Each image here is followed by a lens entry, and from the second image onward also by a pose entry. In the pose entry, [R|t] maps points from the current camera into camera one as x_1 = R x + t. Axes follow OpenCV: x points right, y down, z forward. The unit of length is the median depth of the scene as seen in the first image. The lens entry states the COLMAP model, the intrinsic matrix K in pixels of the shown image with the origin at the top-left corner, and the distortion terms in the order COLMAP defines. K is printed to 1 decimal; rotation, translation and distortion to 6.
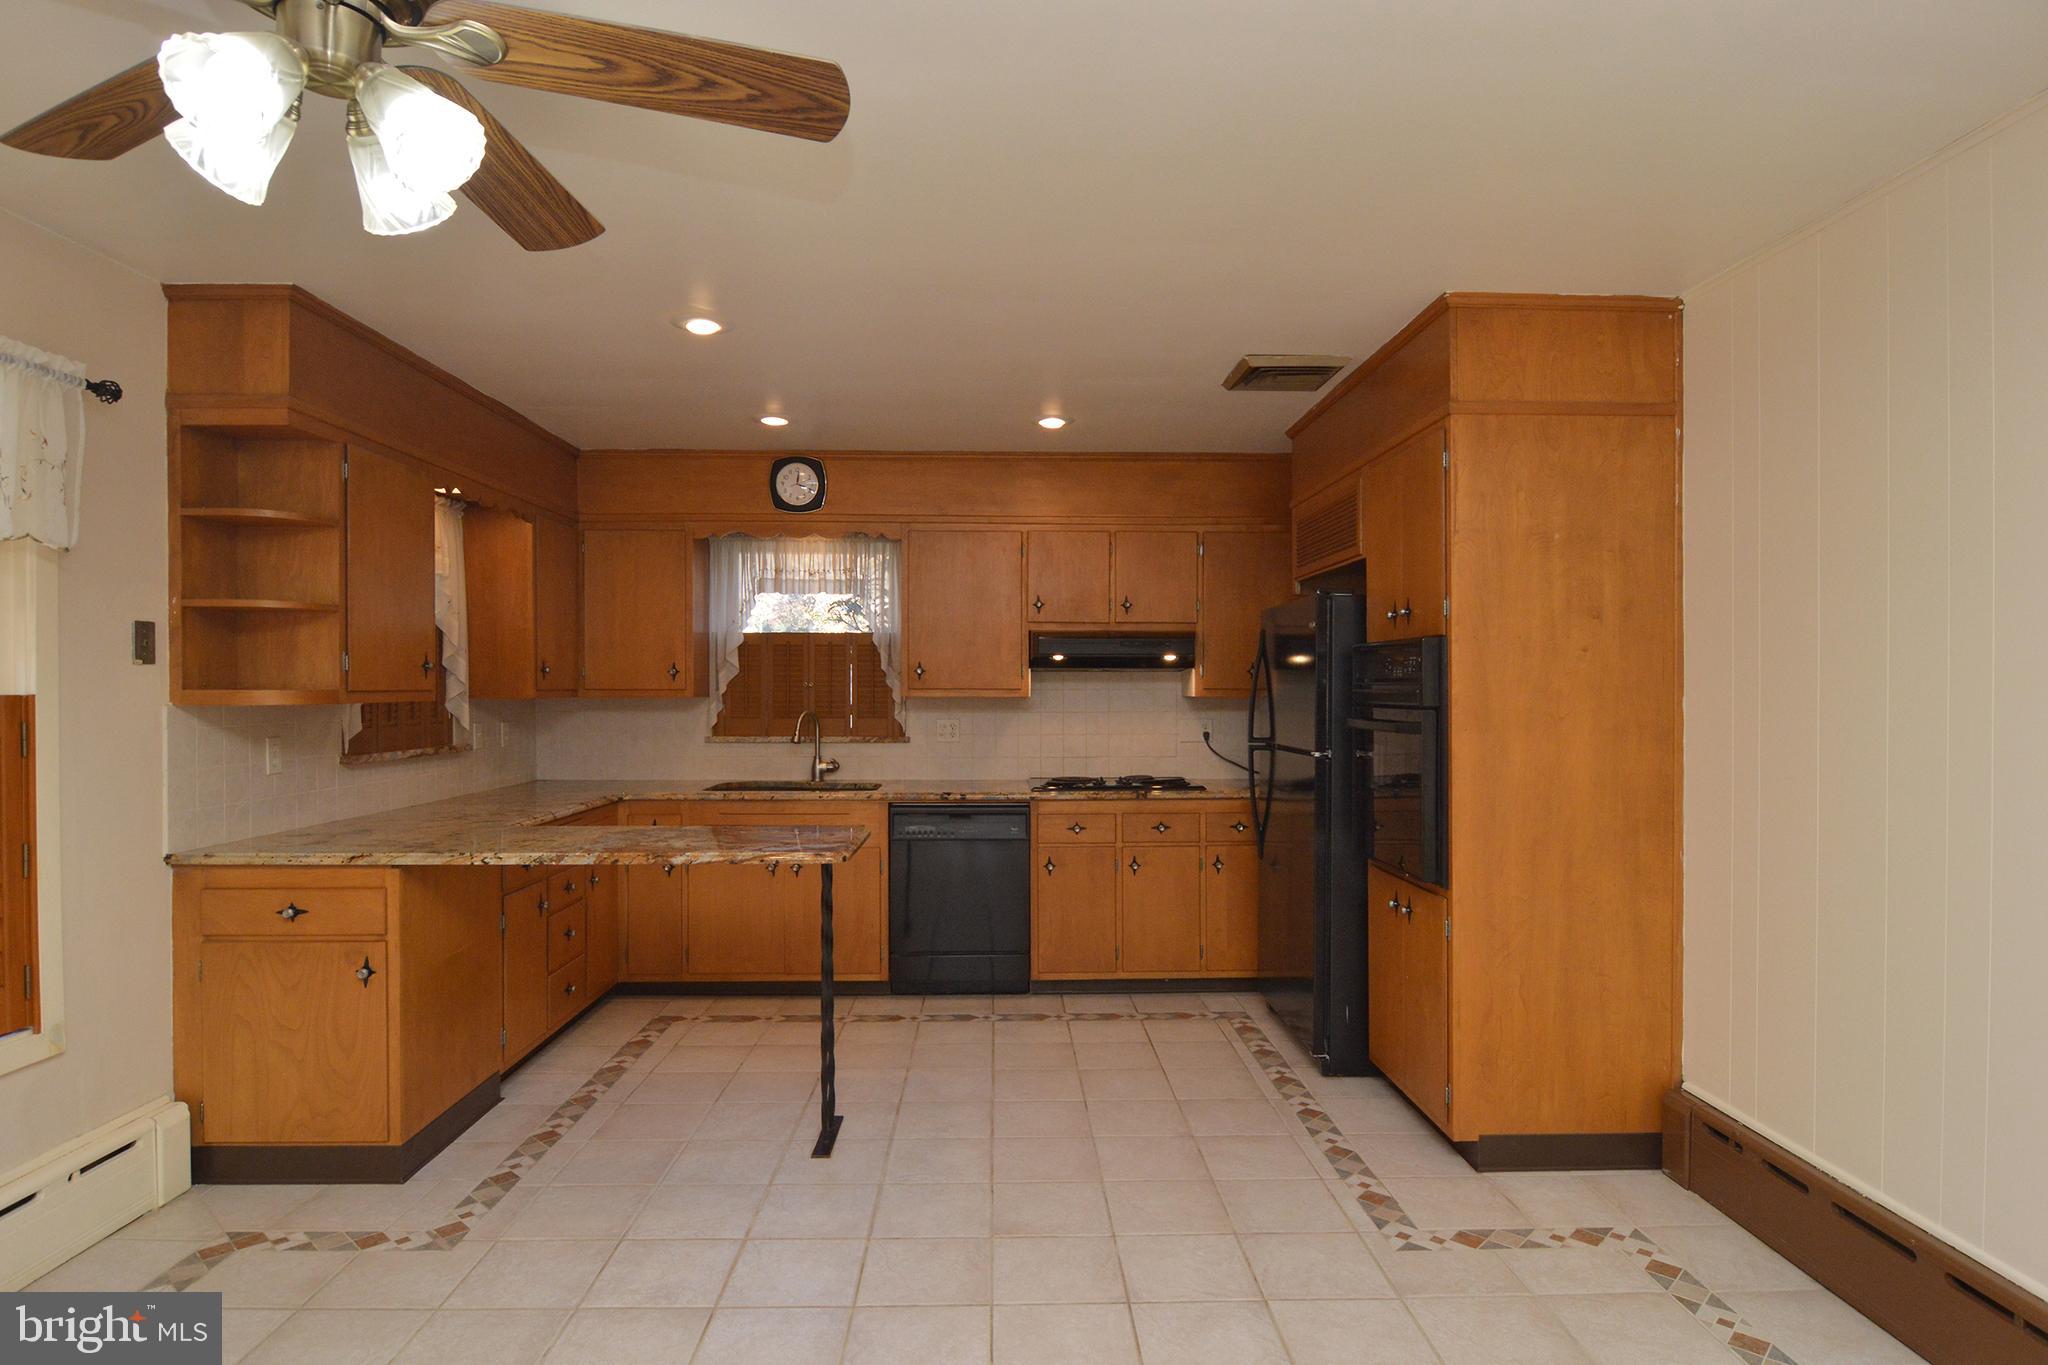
lens RADIAL K [[1115.5, 0, 1020.2], [0, 1115.5, 692.6], [0, 0, 1]] dist [-0.004404, -0.010540]
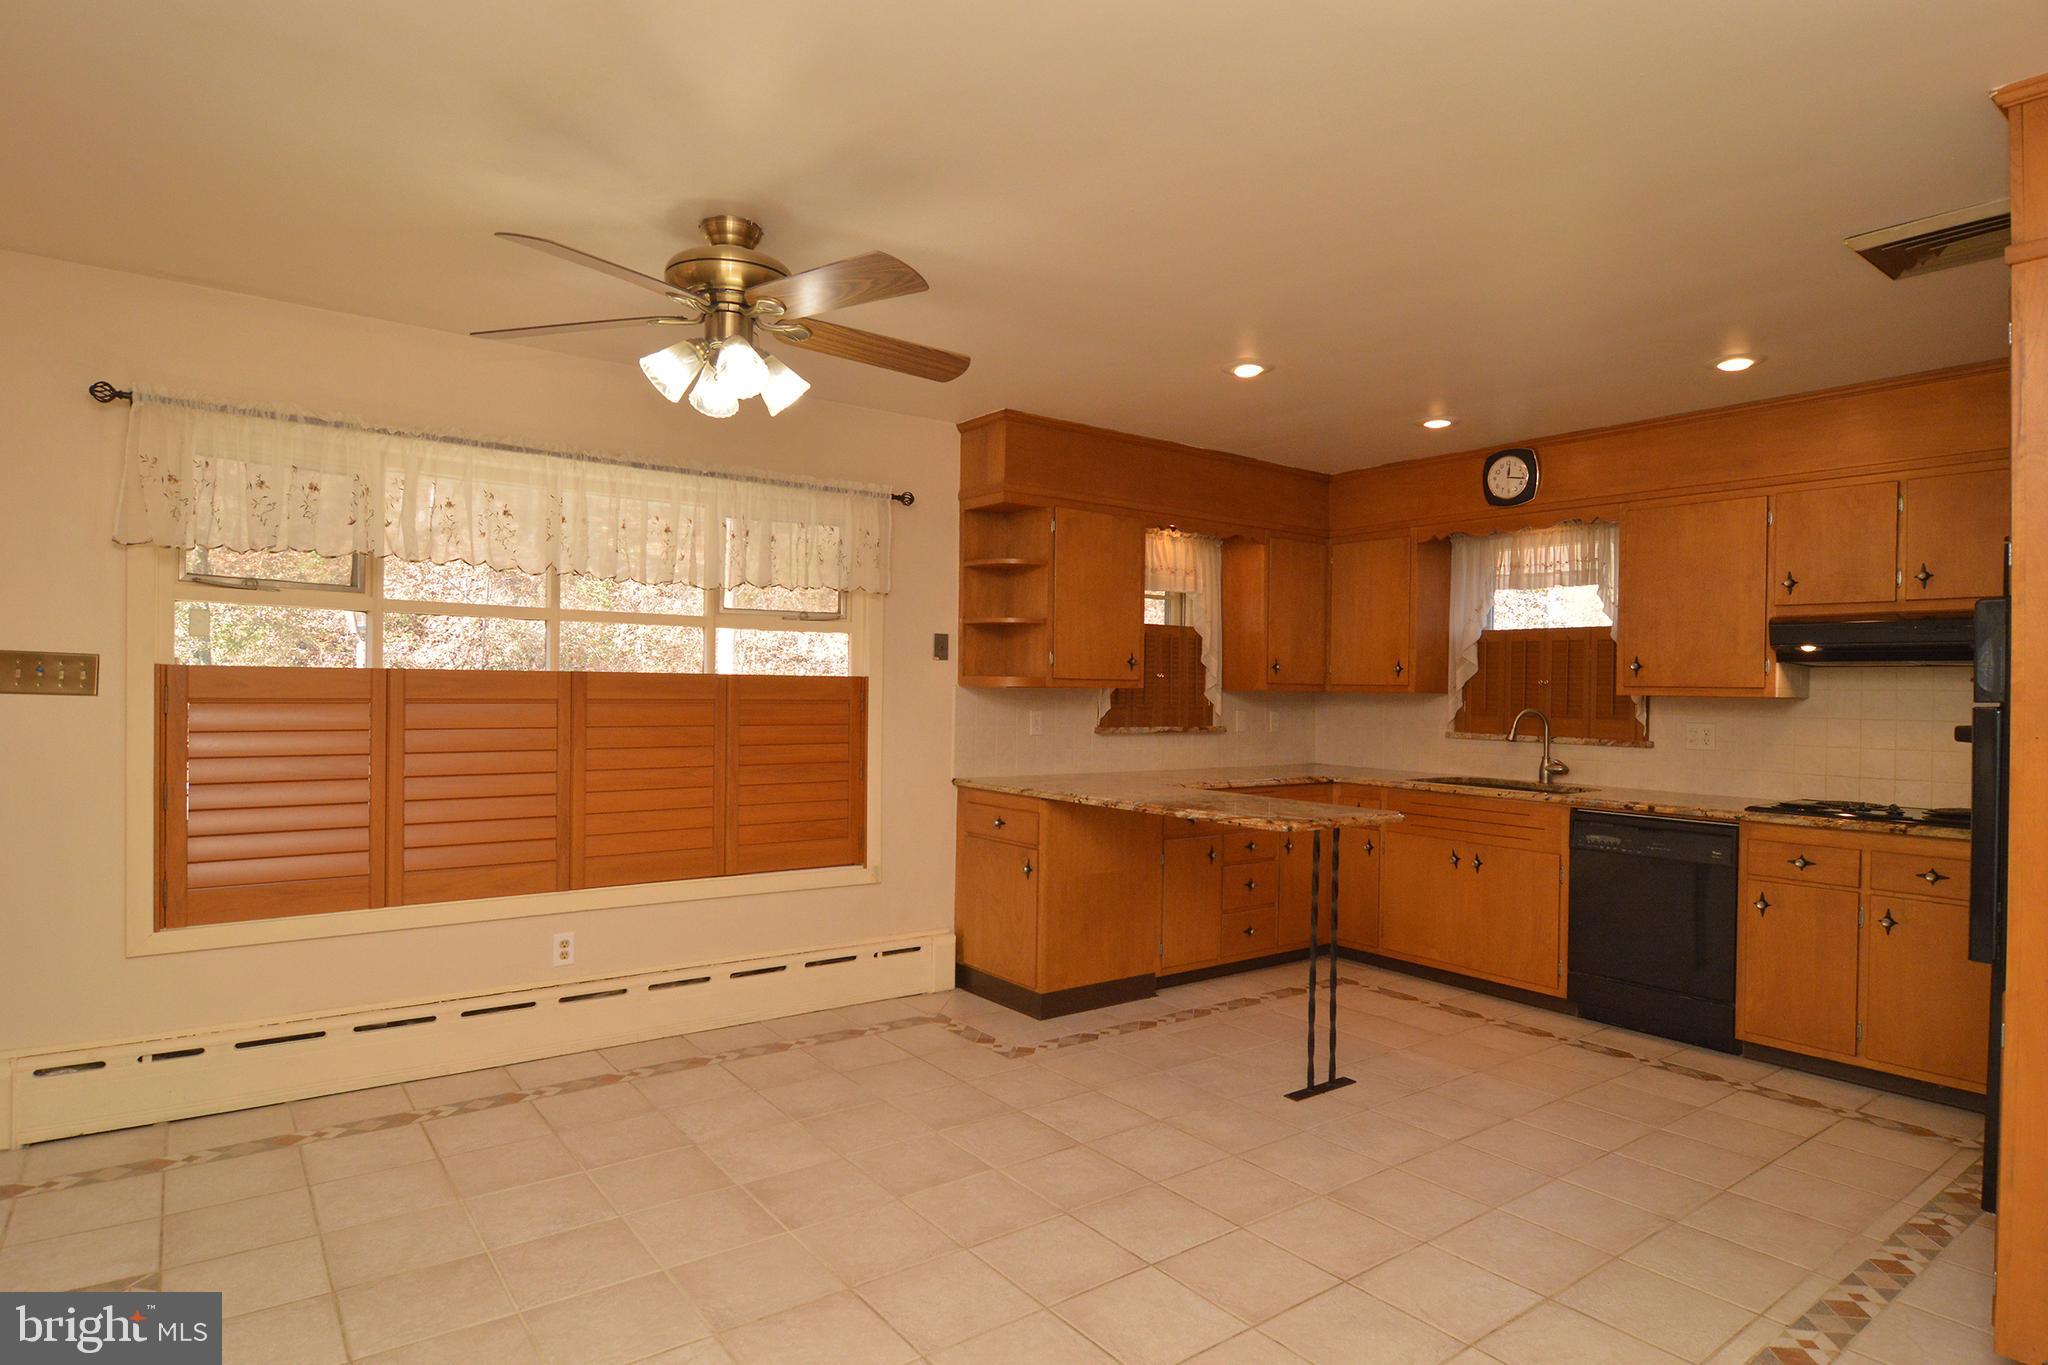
lens RADIAL K [[1115.5, 0, 1020.3], [0, 1115.5, 692.5], [0, 0, 1]] dist [-0.004404, -0.010540]
pose [[0.578335, 0.012248, -0.815708, 0.400111], [-0.019993, 0.999800, 0.000837, 0.012060], [0.815555, 0.015824, 0.578464, 0.092946]]
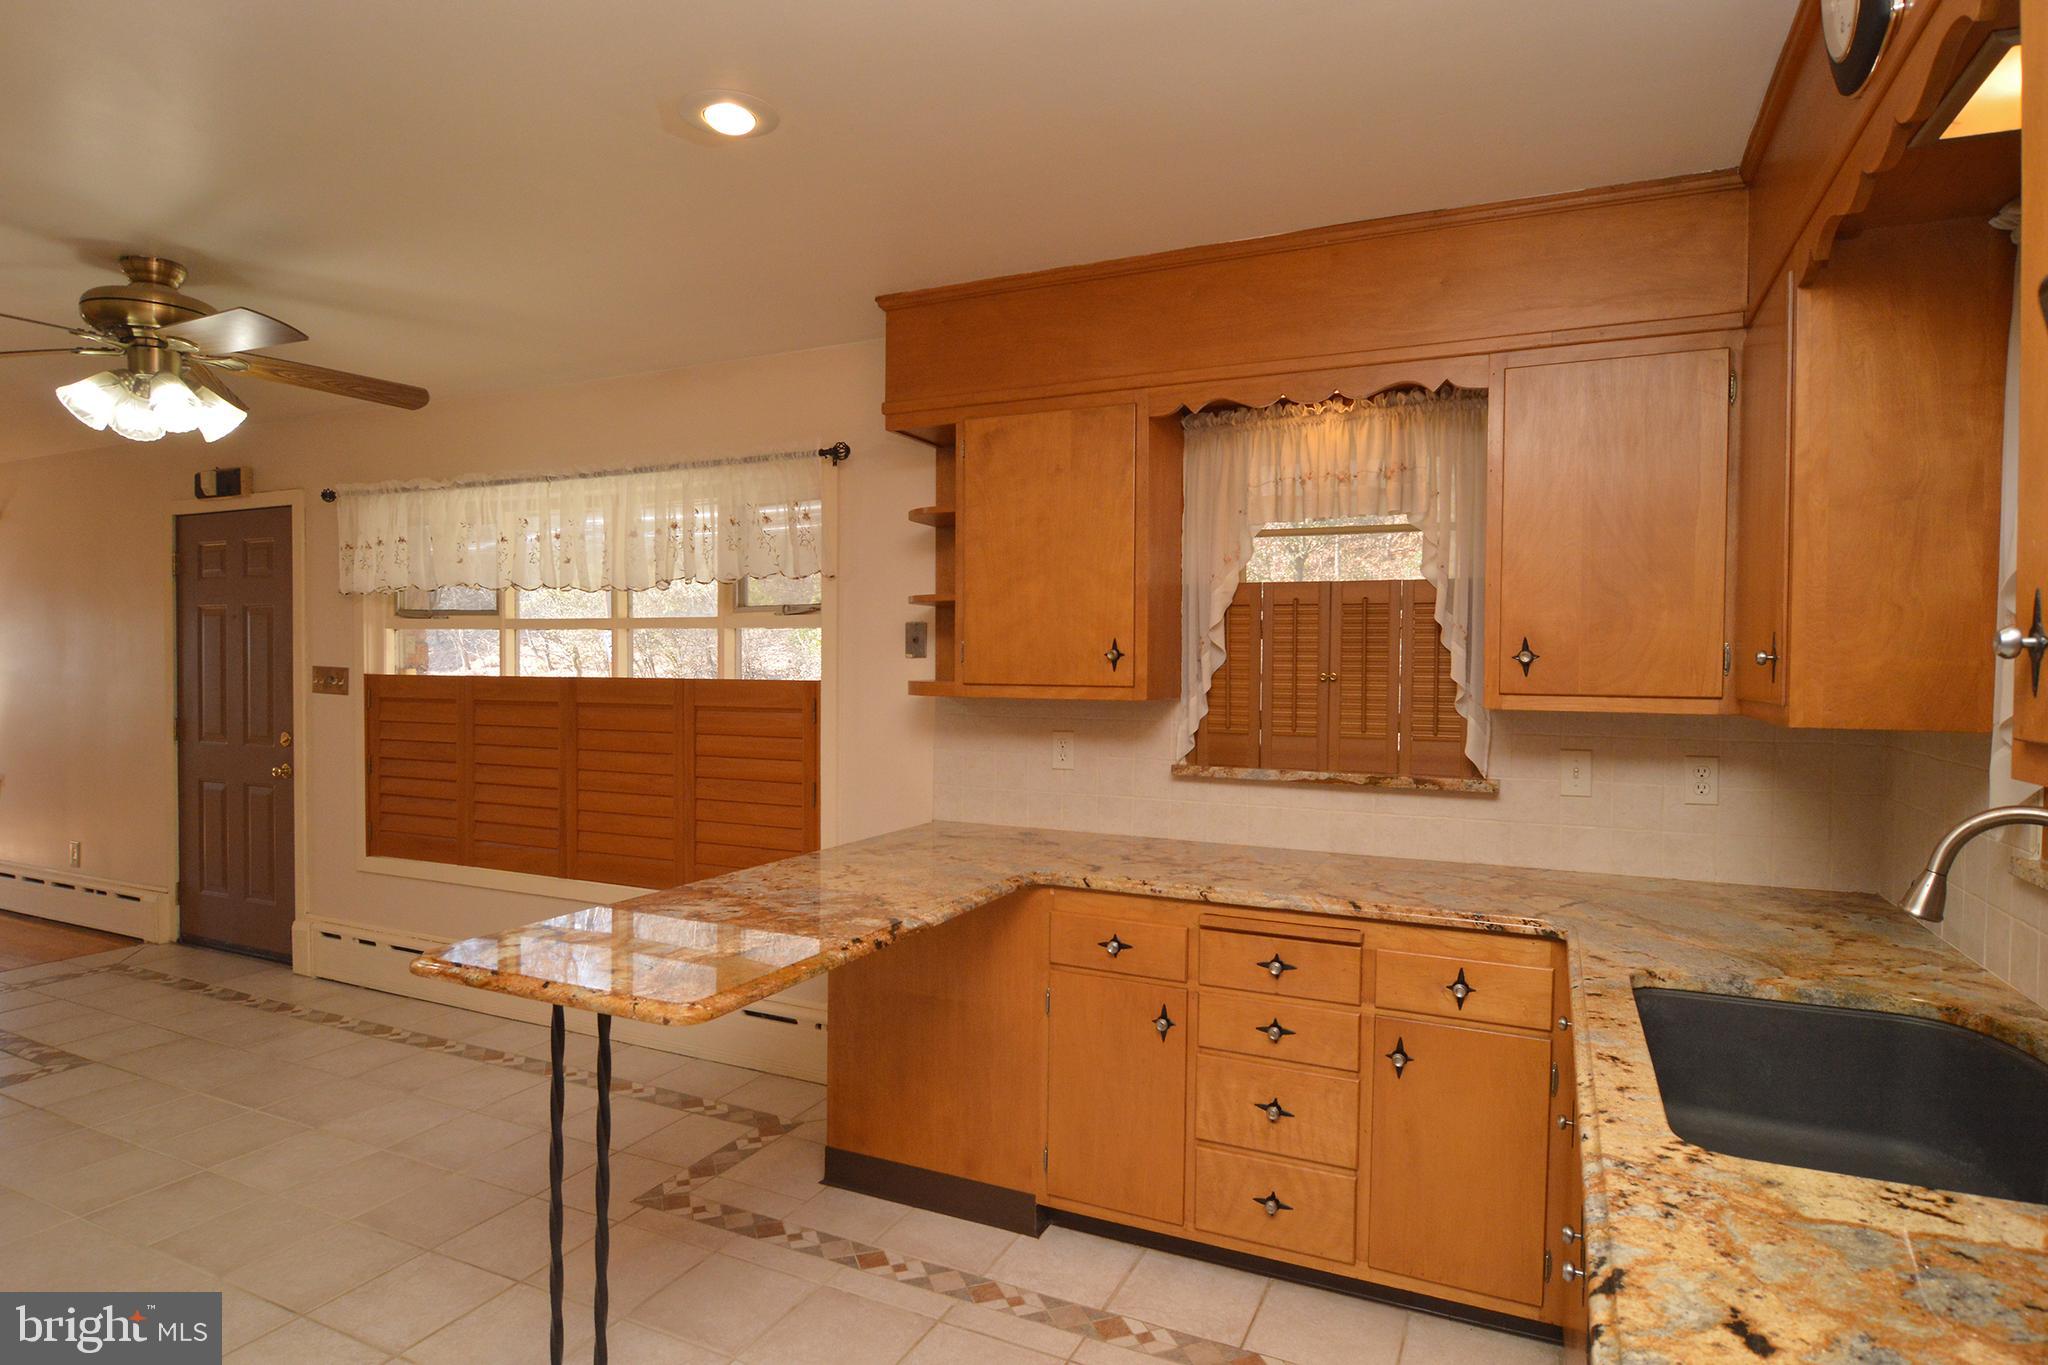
lens RADIAL K [[1115.5, 0, 1017.3], [0, 1115.5, 695.1], [0, 0, 1]] dist [-0.004404, -0.010540]
pose [[-0.450972, 0.020387, -0.892305, 0.159234], [-0.014334, 0.999445, 0.030079, -0.014954], [0.892423, 0.026355, -0.450430, 1.062534]]
